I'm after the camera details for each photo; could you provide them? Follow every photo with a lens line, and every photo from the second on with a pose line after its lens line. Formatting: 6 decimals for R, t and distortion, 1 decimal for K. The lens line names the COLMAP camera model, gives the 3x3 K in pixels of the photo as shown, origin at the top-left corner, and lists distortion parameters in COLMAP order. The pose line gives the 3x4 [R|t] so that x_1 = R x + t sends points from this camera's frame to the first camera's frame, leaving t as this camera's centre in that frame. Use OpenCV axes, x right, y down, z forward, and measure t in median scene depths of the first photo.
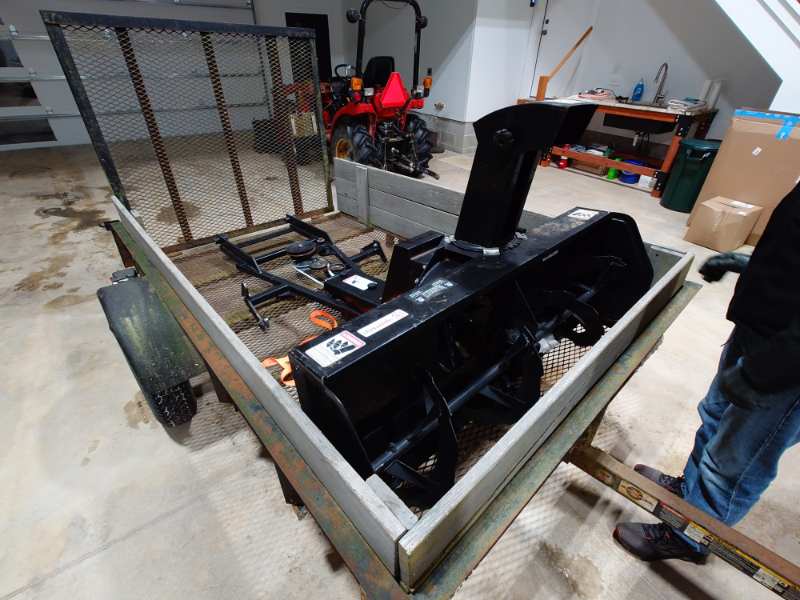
lens RADIAL K [[379.0, 0, 400.0], [0, 379.0, 300.0], [0, 0, 1]] dist [-0.001308, 0.000776]
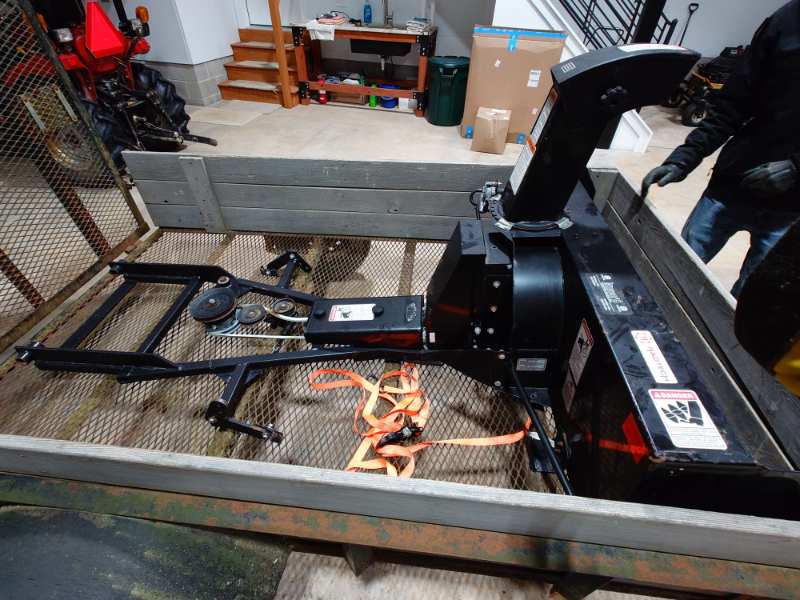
lens RADIAL K [[379.0, 0, 400.0], [0, 379.0, 300.0], [0, 0, 1]] dist [-0.001308, 0.000776]
pose [[0.747042, -0.432415, 0.504922, -0.176954], [0.354489, 0.901655, 0.247702, -0.096897], [-0.562375, -0.006054, 0.826860, 0.136164]]
